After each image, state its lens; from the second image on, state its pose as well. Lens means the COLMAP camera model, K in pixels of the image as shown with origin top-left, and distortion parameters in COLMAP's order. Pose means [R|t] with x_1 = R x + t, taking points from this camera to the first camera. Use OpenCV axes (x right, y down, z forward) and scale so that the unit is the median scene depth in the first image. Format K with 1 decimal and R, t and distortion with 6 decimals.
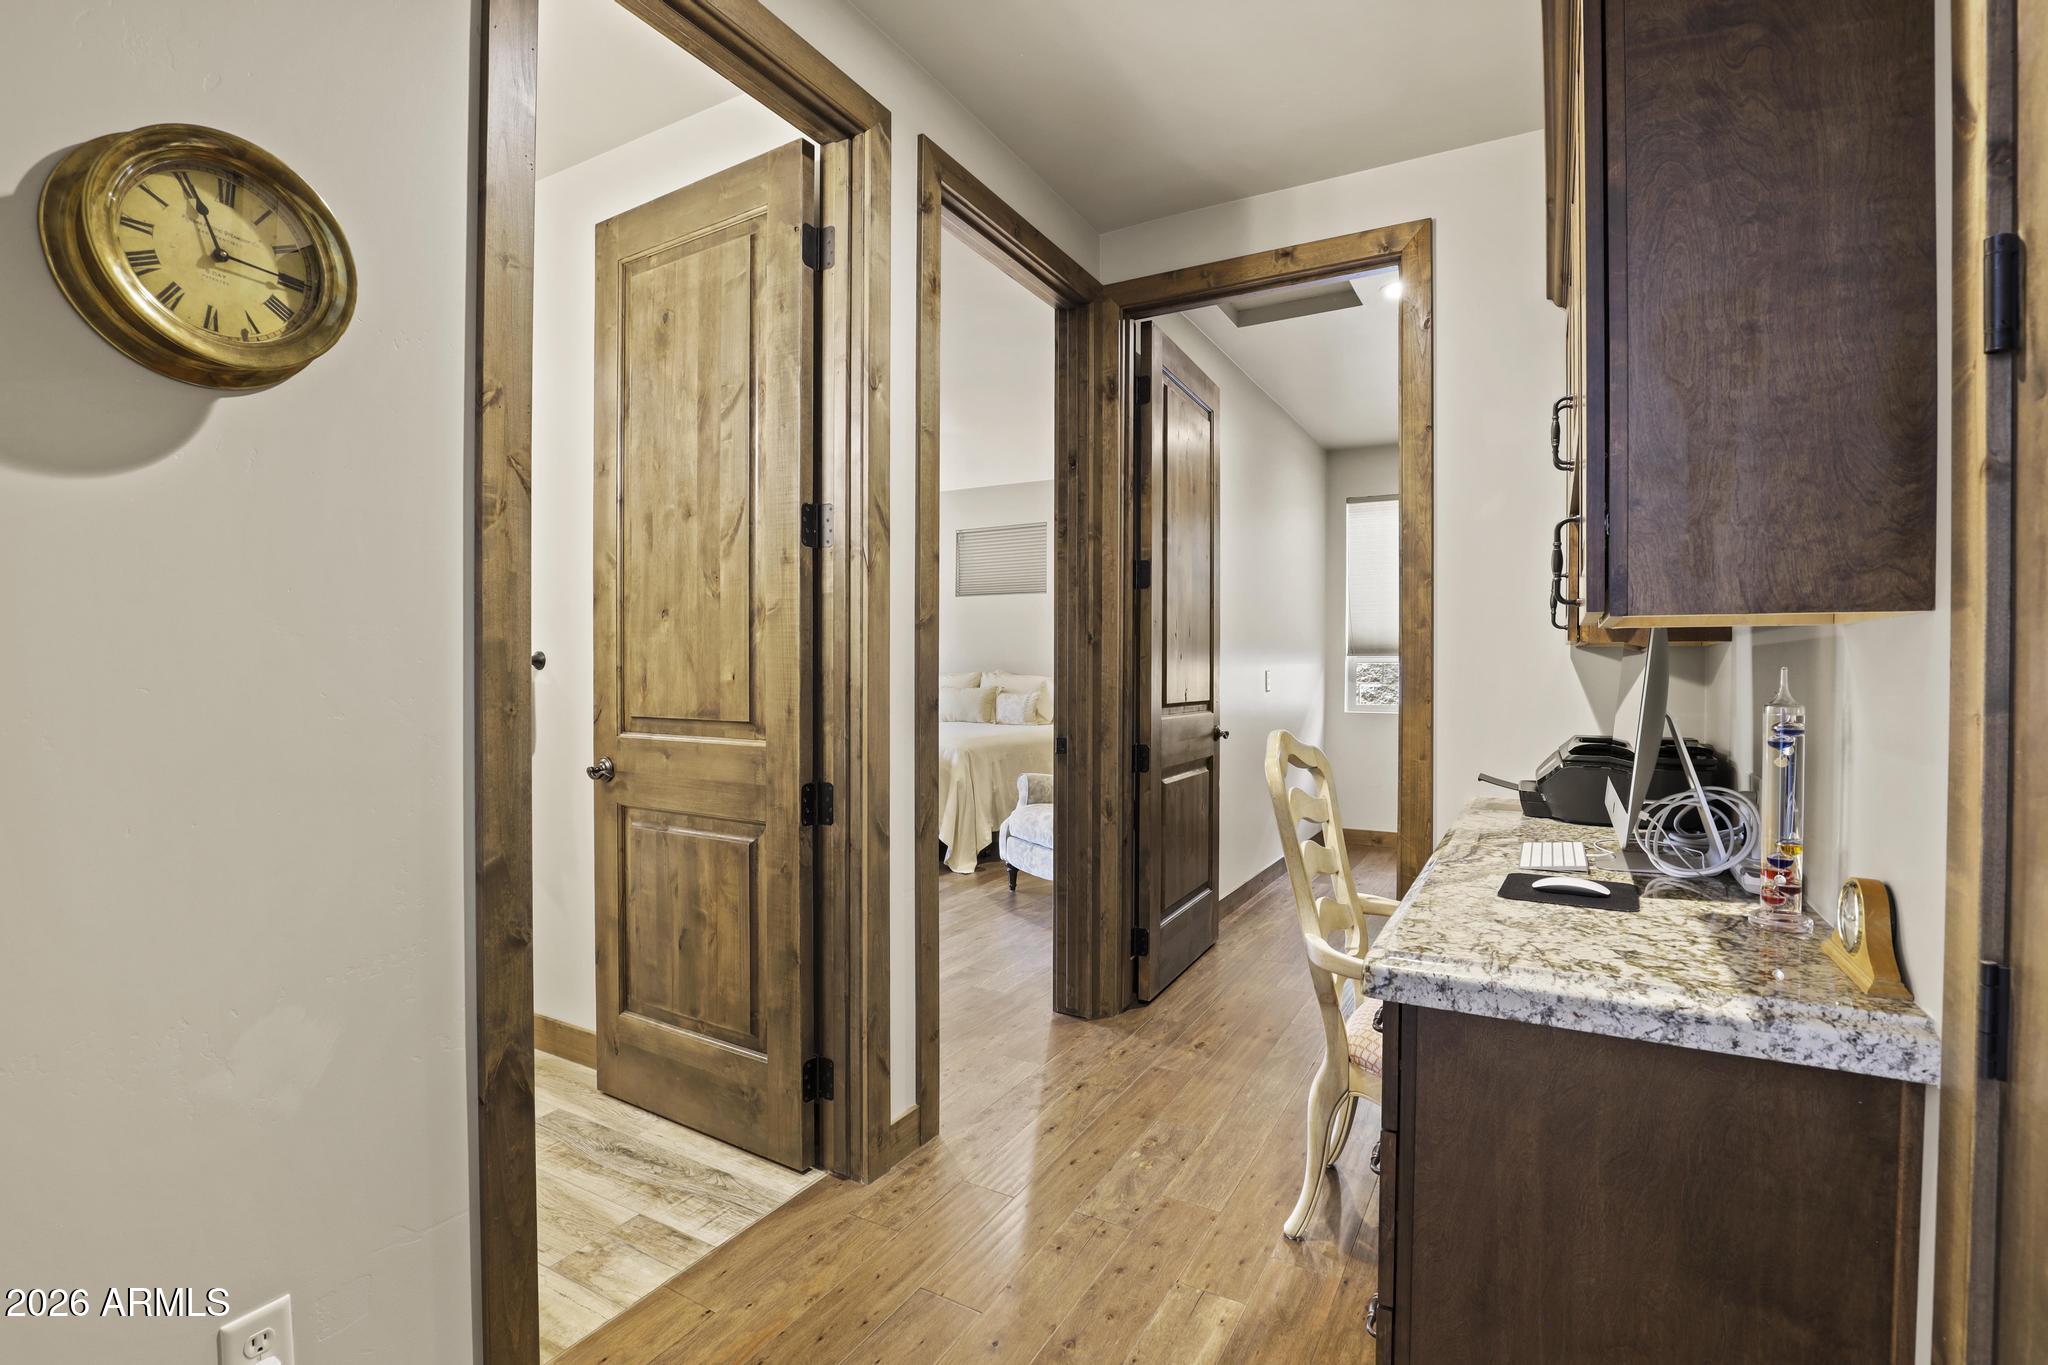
lens RADIAL K [[957.3, 0, 1033.3], [0, 957.3, 689.9], [0, 0, 1]] dist [-0.034656, 0.005460]
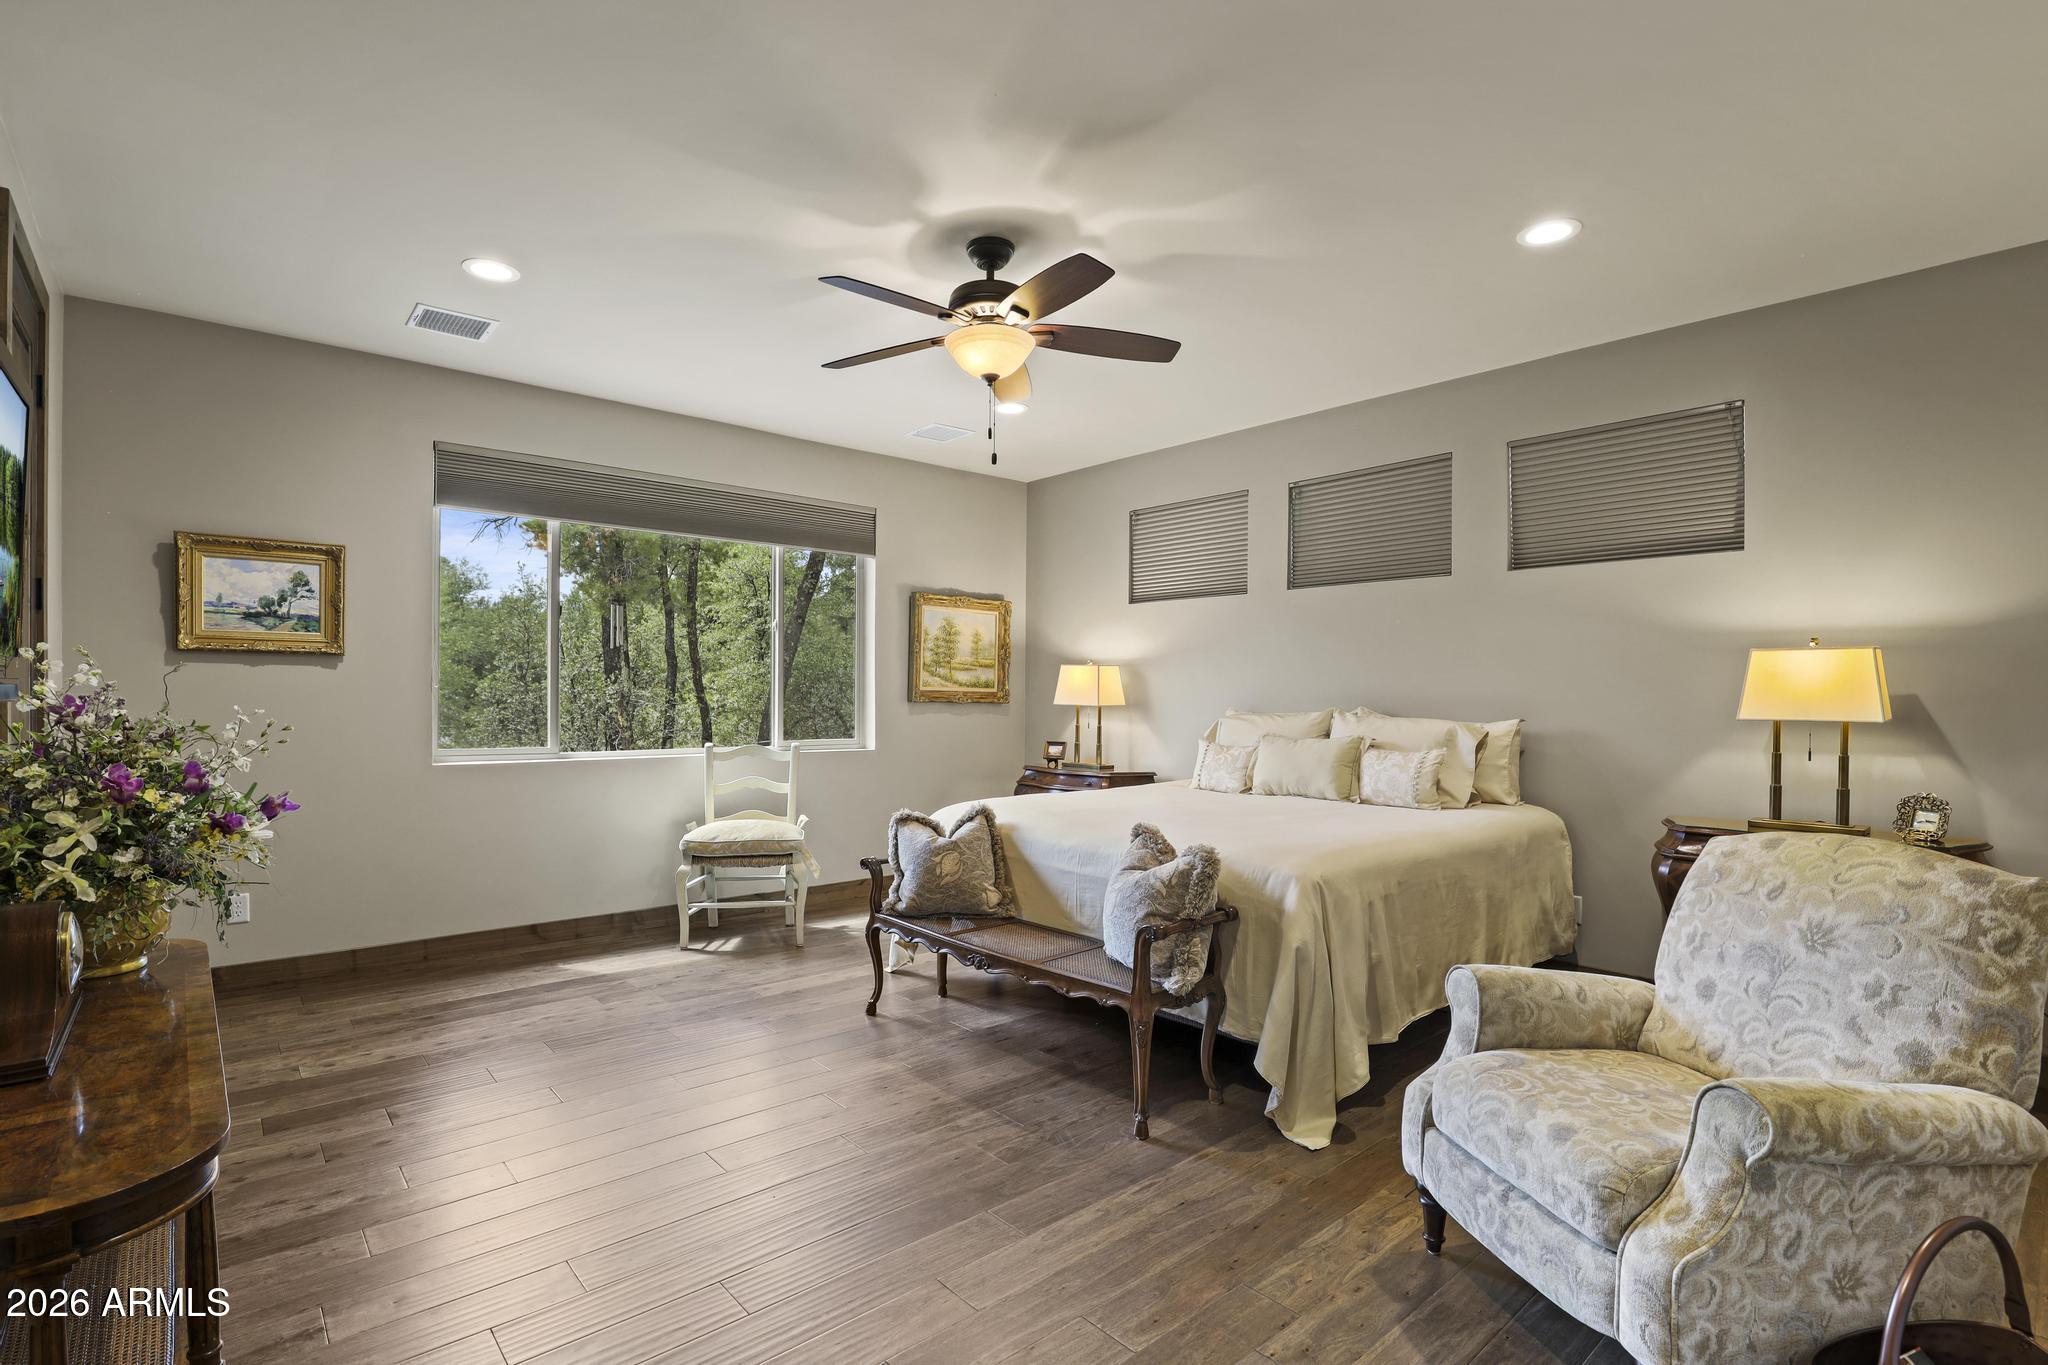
lens RADIAL K [[957.3, 0, 1021.9], [0, 957.3, 698.7], [0, 0, 1]] dist [-0.034656, 0.005460]
pose [[0.941177, 0.004240, -0.337888, -0.038003], [-0.013024, 0.999633, -0.023735, -0.011137], [0.337663, 0.026740, 0.940887, 0.398887]]
